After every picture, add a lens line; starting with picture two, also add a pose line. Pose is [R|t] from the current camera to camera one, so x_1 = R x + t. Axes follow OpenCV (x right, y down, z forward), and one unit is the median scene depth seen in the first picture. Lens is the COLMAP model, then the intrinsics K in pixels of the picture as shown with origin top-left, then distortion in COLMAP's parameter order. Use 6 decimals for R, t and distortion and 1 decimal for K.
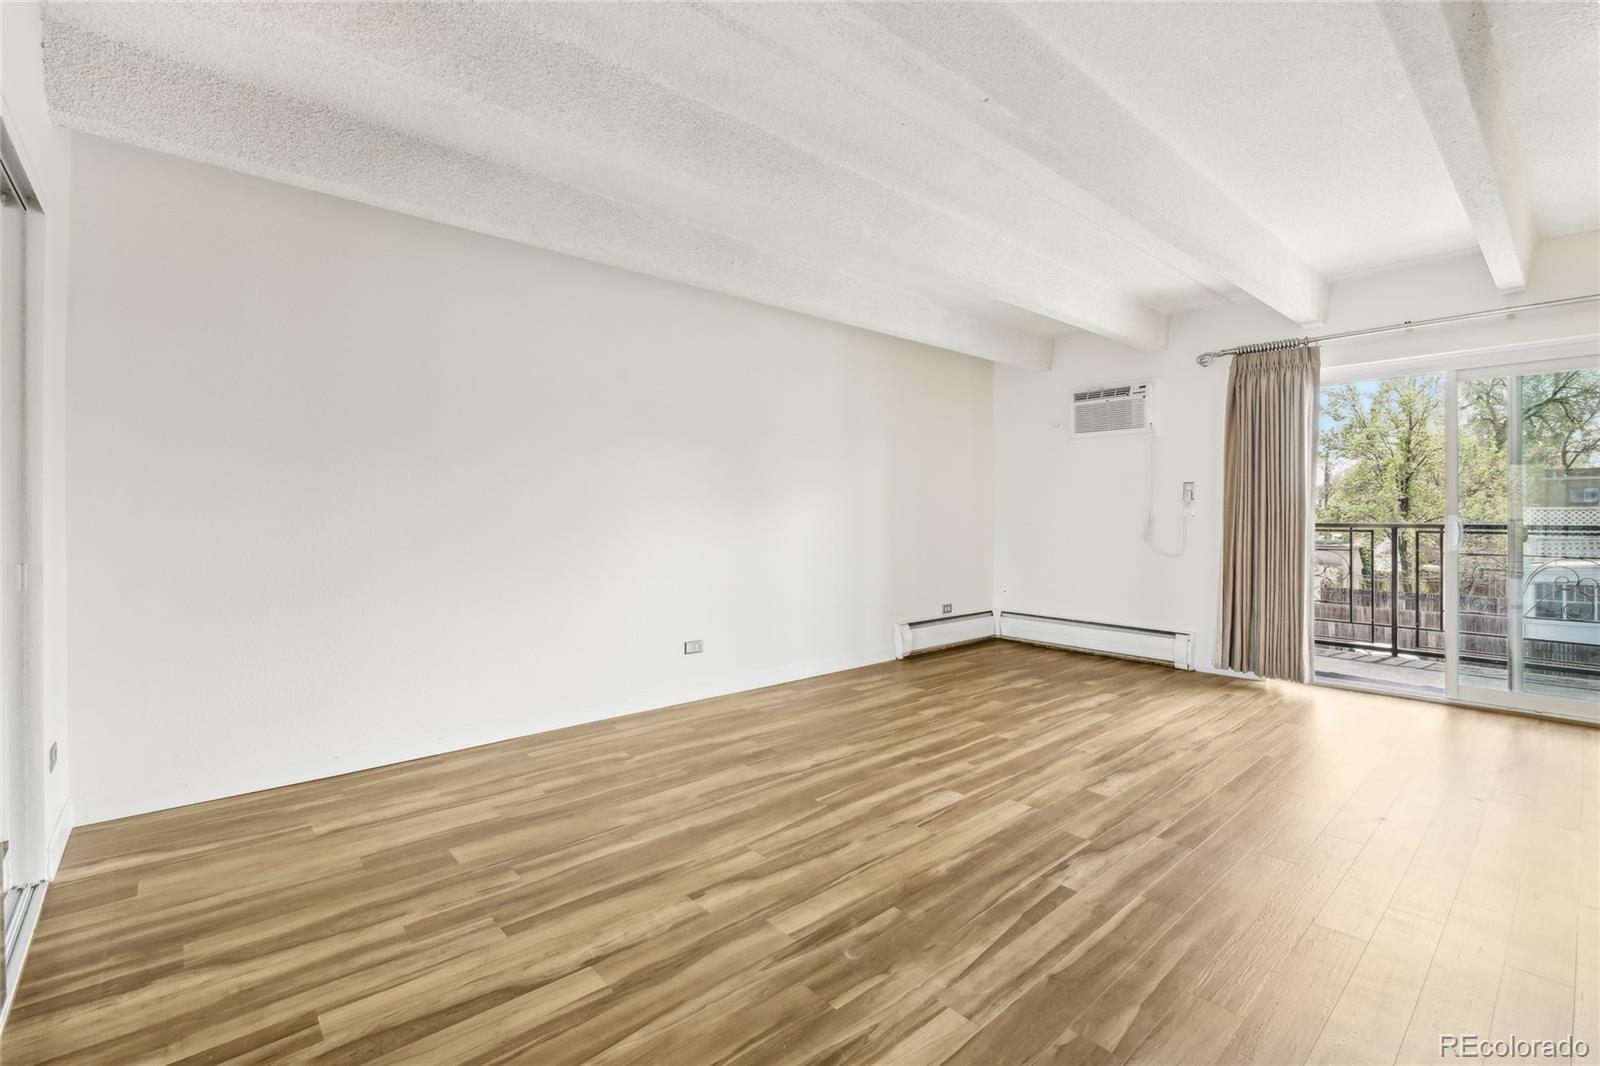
lens RADIAL K [[700.6, 0, 796.2], [0, 700.6, 518.7], [0, 0, 1]] dist [-0.003988, -0.000635]
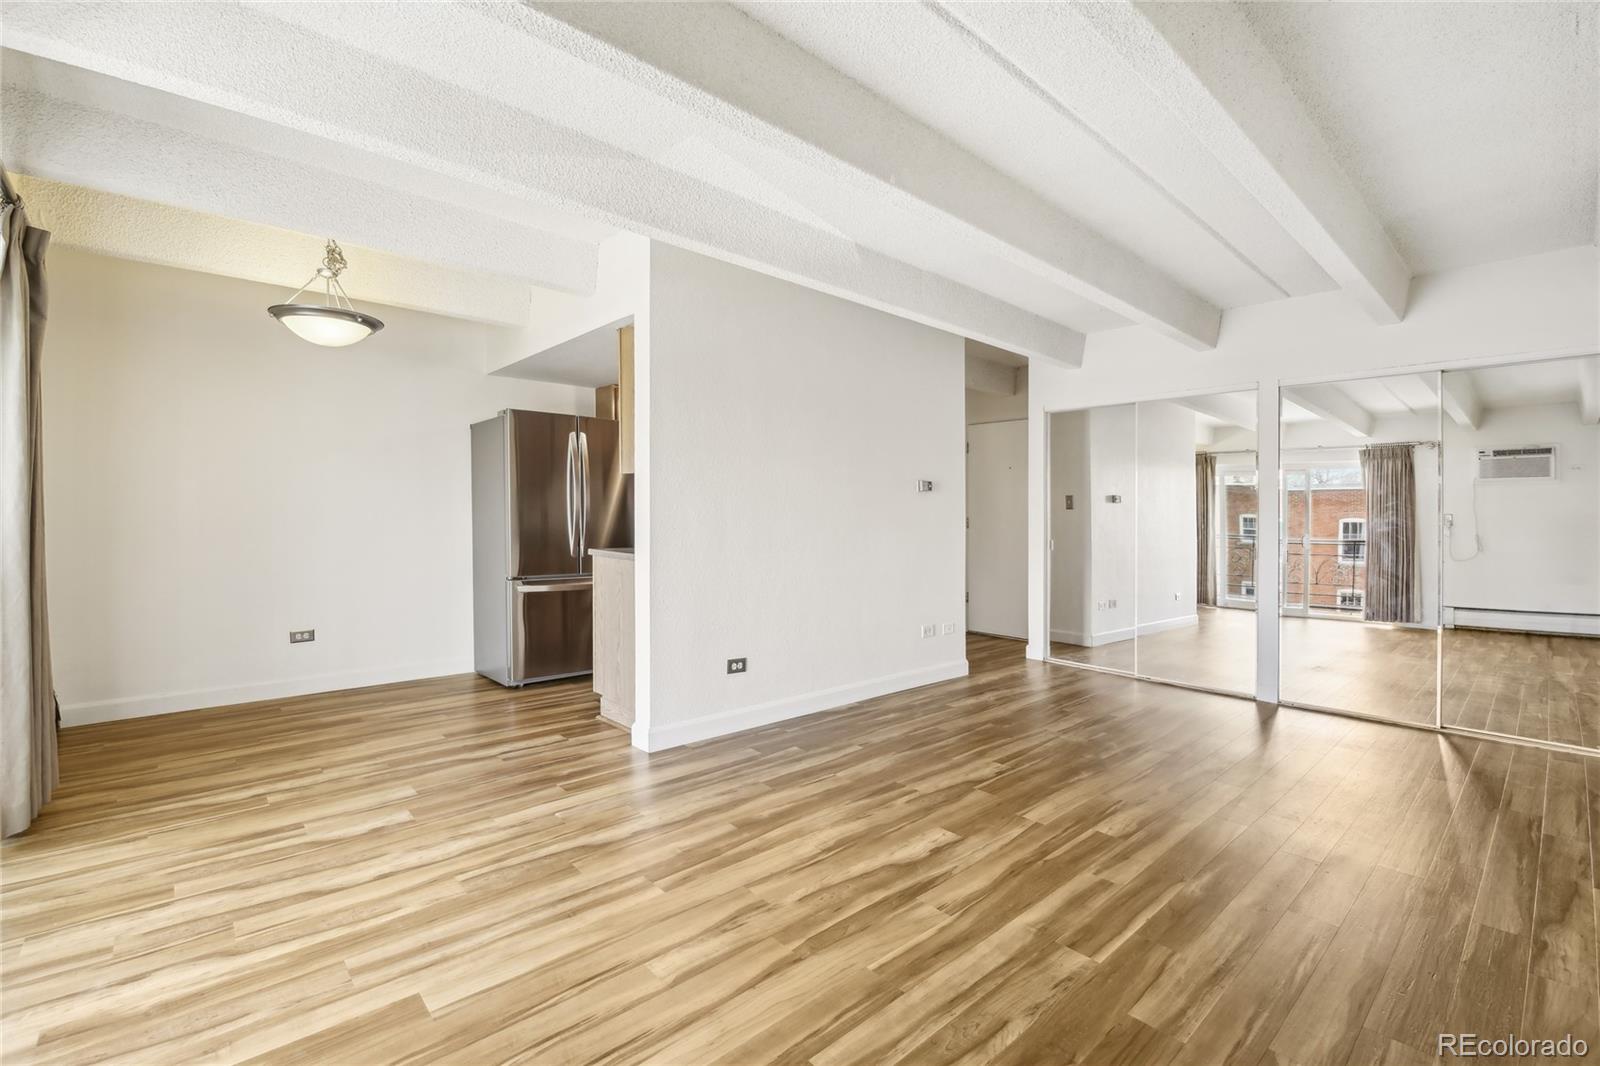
lens RADIAL K [[700.6, 0, 796.2], [0, 700.6, 518.7], [0, 0, 1]] dist [-0.003988, -0.000635]
pose [[-0.999740, -0.012732, -0.018932, 0.611592], [-0.012934, 0.999860, 0.010609, -0.017680], [0.018794, 0.010851, -0.999764, 1.779589]]
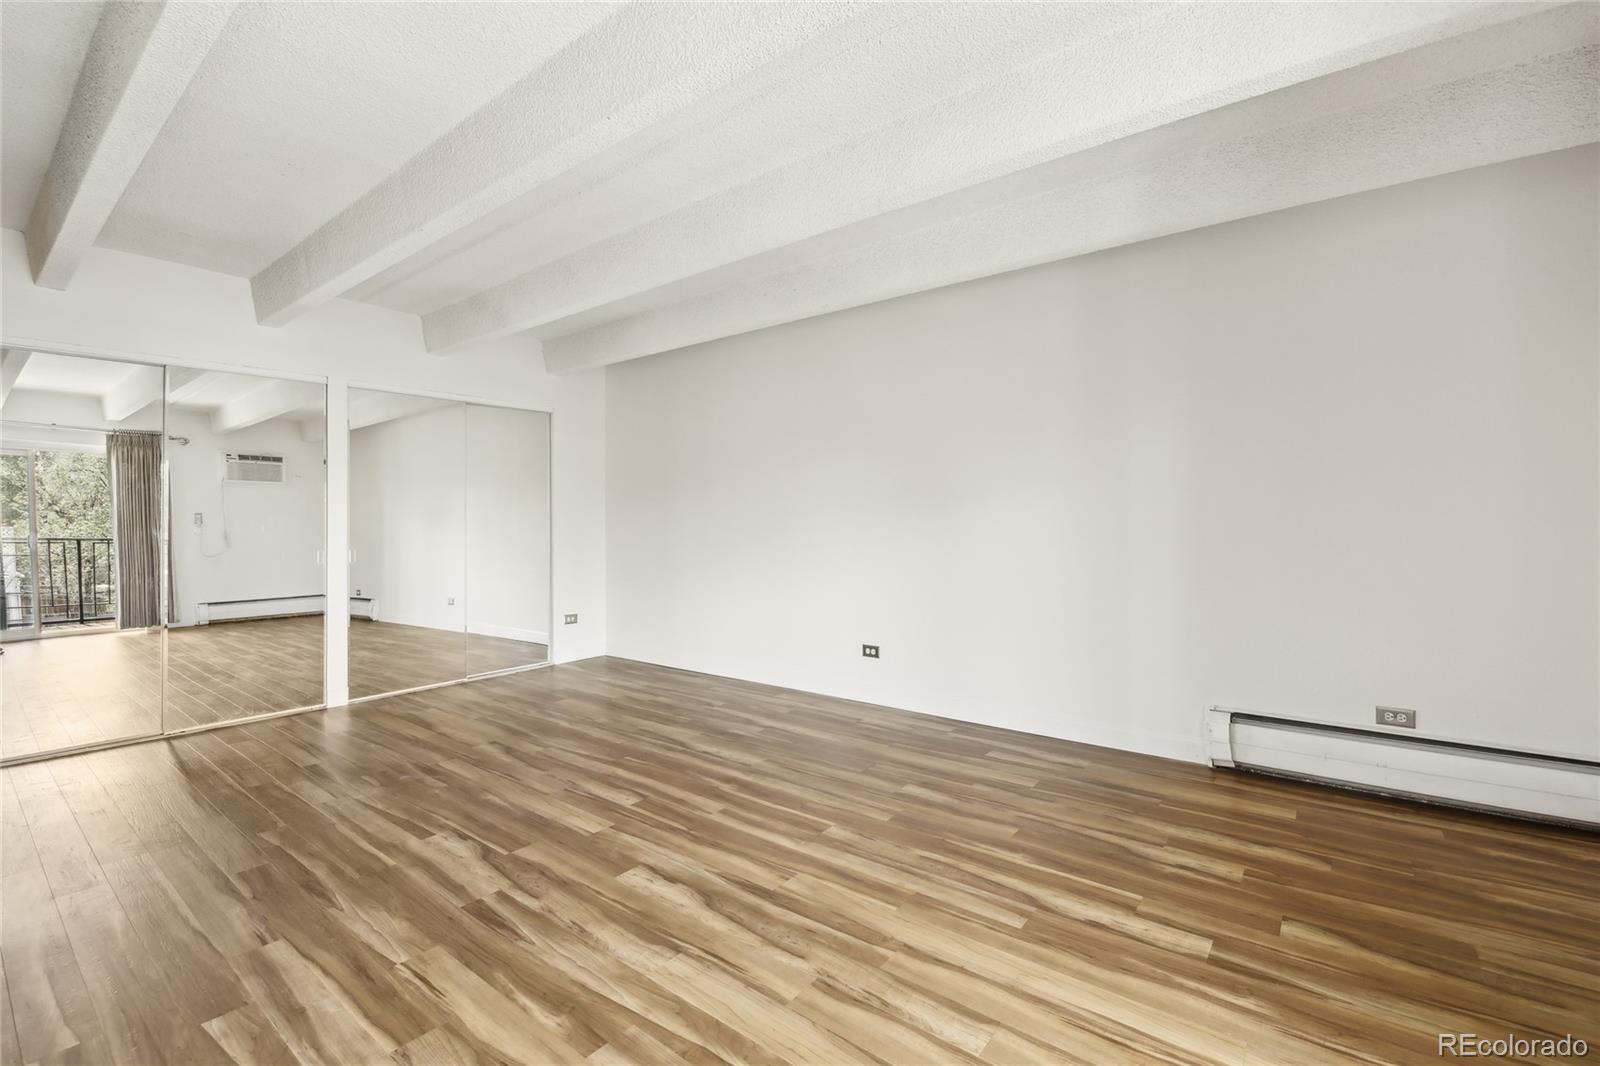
lens RADIAL K [[700.6, 0, 796.2], [0, 700.6, 518.7], [0, 0, 1]] dist [-0.003988, -0.000635]
pose [[0.189878, -0.002825, -0.981804, 1.182471], [-0.002505, 0.999991, -0.003362, -0.010643], [0.981805, 0.003098, 0.189869, 0.972712]]
